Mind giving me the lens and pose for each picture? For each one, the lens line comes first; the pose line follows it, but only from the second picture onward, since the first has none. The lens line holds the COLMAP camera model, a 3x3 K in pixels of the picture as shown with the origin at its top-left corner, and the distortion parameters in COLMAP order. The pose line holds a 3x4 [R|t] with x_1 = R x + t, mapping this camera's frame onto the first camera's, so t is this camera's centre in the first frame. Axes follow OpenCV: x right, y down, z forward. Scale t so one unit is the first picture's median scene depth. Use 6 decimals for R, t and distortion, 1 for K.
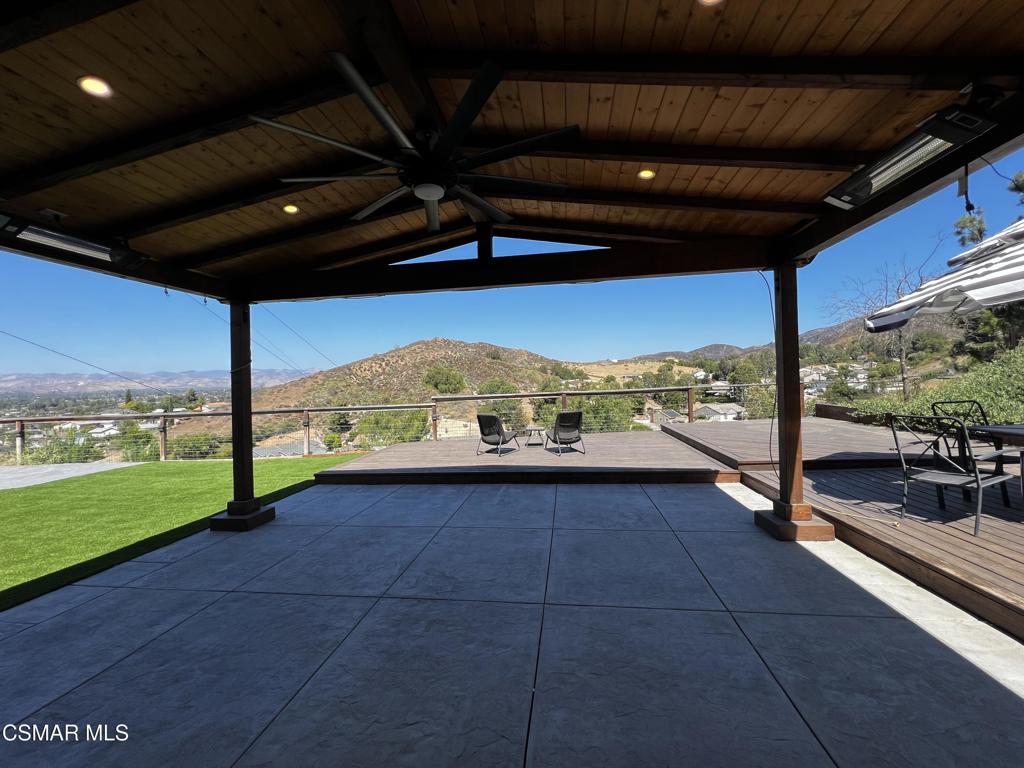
lens RADIAL K [[410.9, 0, 508.9], [0, 410.9, 381.9], [0, 0, 1]] dist [-0.000243, -0.000160]
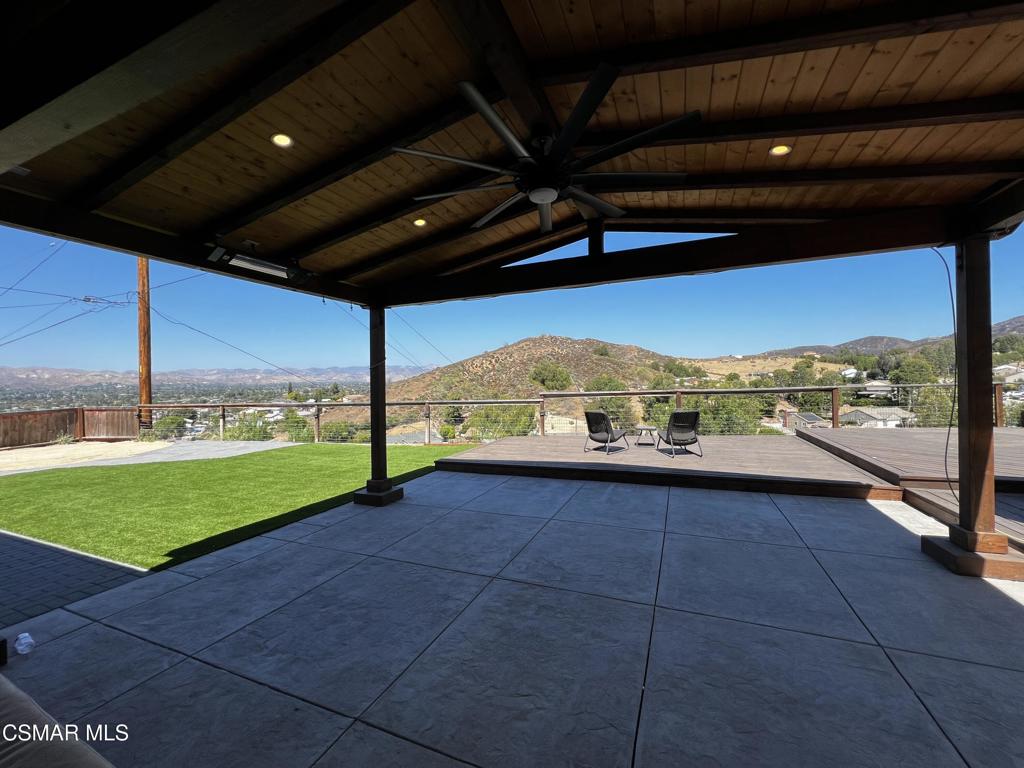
lens RADIAL K [[410.9, 0, 508.9], [0, 410.9, 381.9], [0, 0, 1]] dist [-0.000243, -0.000160]
pose [[0.966936, 0.011049, -0.254779, -0.005793], [-0.008996, 0.999917, 0.009219, 0.000950], [0.254859, -0.006622, 0.966955, -0.025687]]
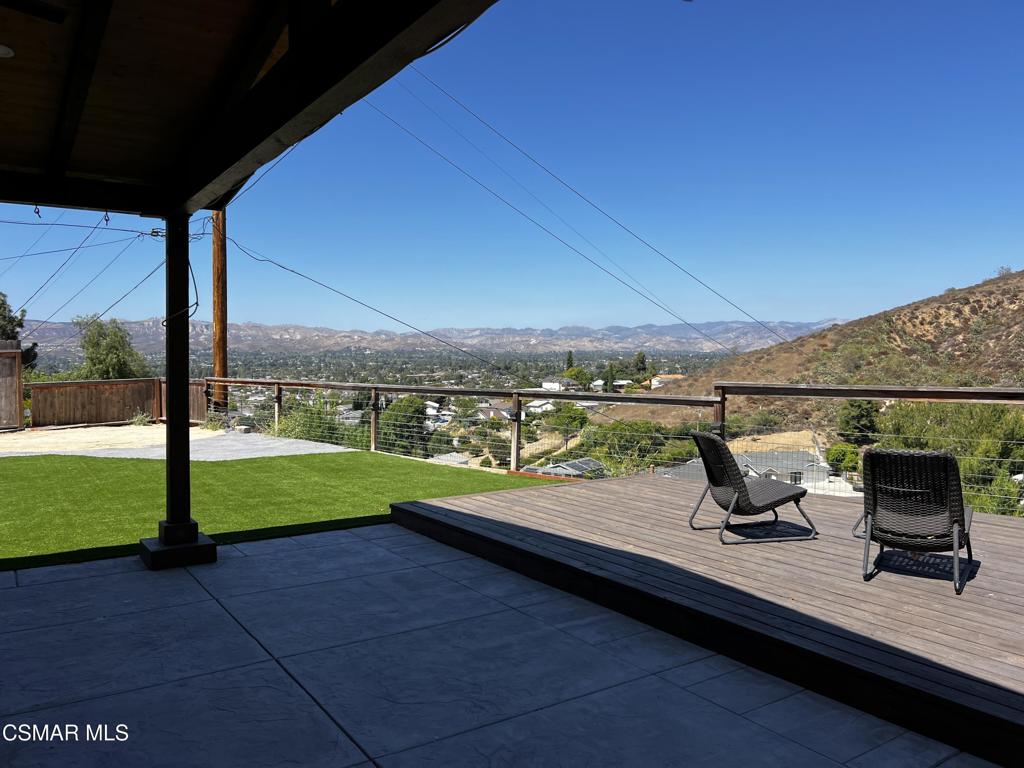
lens RADIAL K [[771.3, 0, 508.2], [0, 771.3, 383.8], [0, 0, 1]] dist [0.049744, -0.067435]
pose [[0.668266, 0.056781, -0.741753, 0.852544], [-0.020124, 0.998098, 0.058274, -0.018560], [0.743651, -0.024015, 0.668137, 0.811502]]
